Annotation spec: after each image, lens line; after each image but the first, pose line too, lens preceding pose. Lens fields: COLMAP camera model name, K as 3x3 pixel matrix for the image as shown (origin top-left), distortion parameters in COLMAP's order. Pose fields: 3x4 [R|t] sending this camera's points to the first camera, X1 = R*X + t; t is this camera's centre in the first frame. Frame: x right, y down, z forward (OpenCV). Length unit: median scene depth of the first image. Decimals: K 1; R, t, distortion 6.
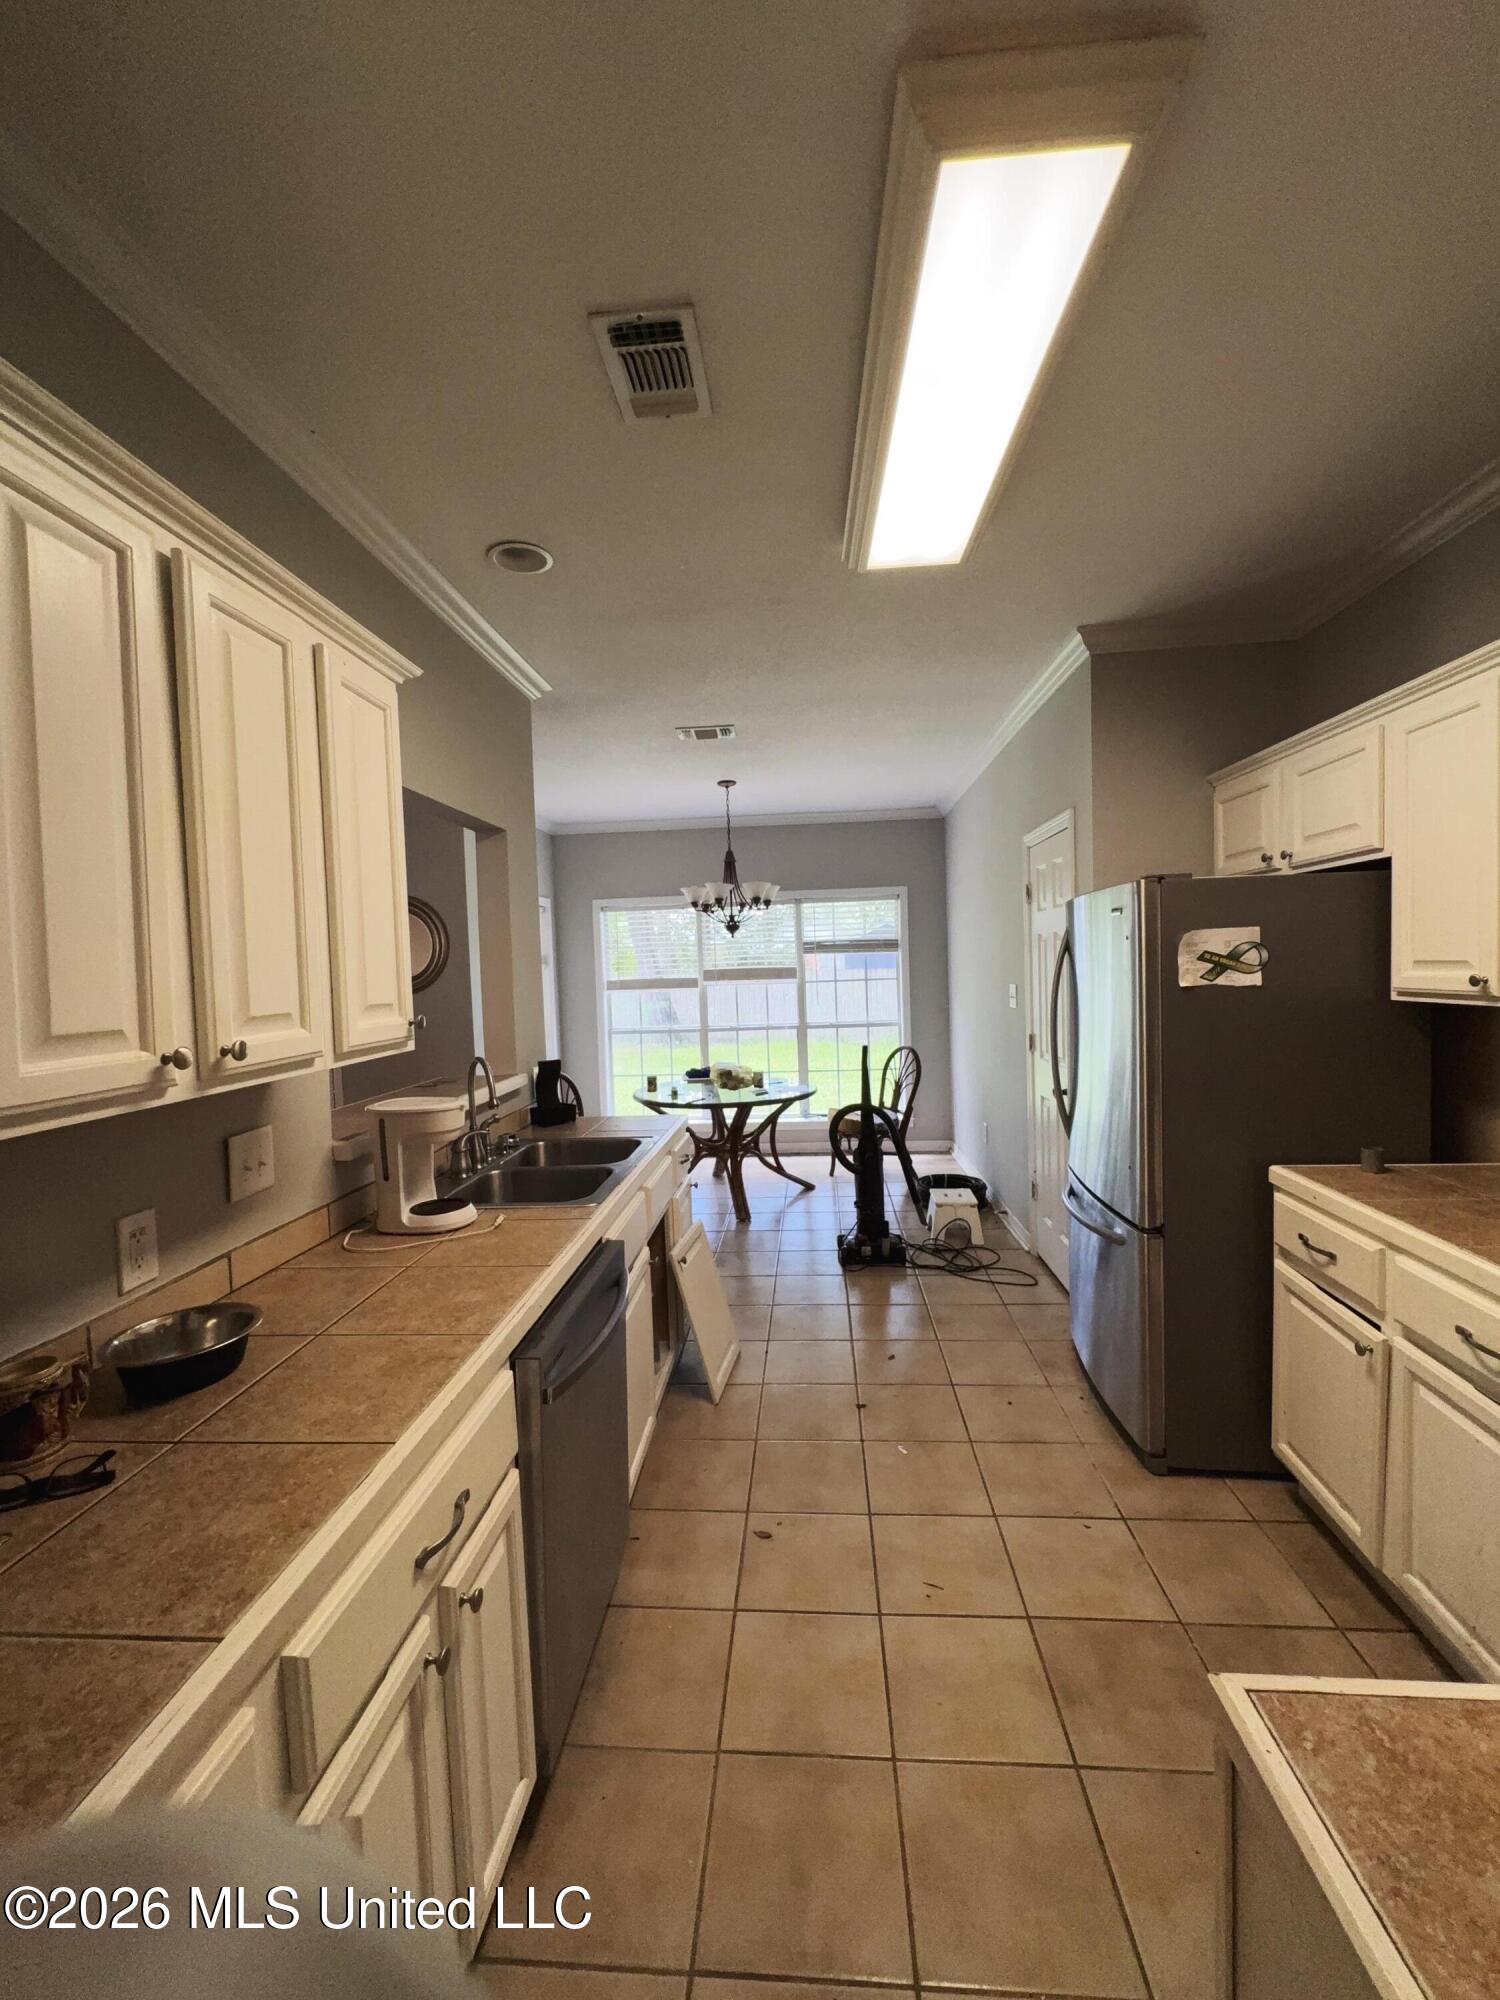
lens RADIAL K [[791.3, 0, 750.0], [0, 791.3, 1000.0], [0, 0, 1]] dist [-0.015967, 0.000108]
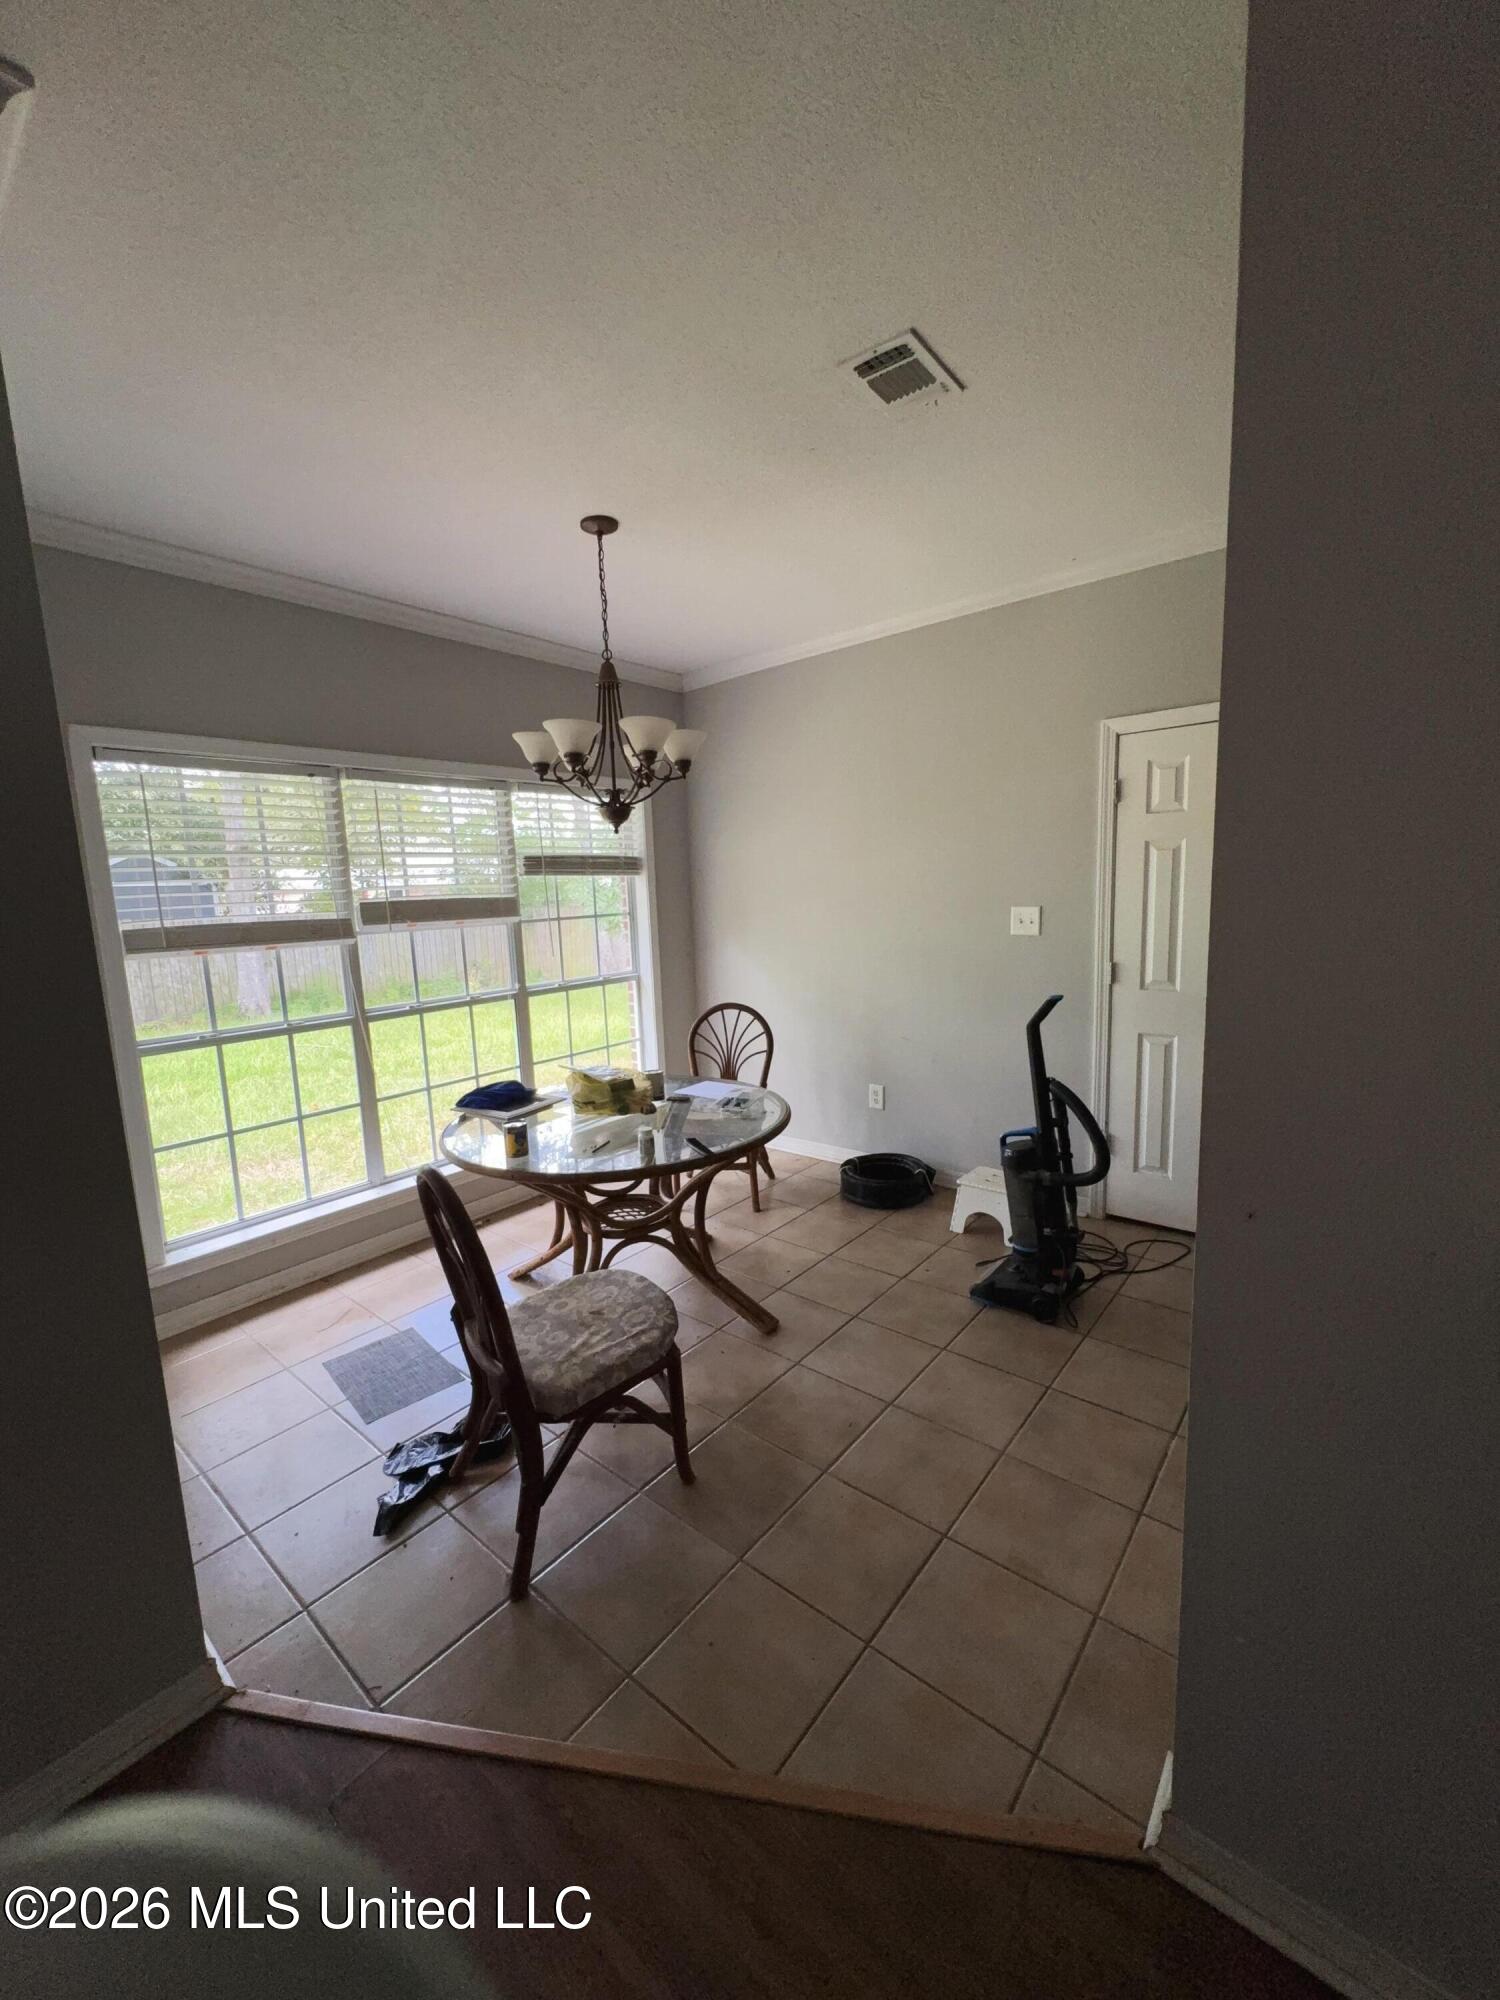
lens RADIAL K [[795.2, 0, 750.0], [0, 795.2, 1000.0], [0, 0, 1]] dist [-0.001294, 0.000262]
pose [[0.572566, -0.102696, 0.813401, -0.337521], [0.050302, 0.994655, 0.090172, -0.008975], [-0.818314, -0.010714, 0.574671, 0.498964]]
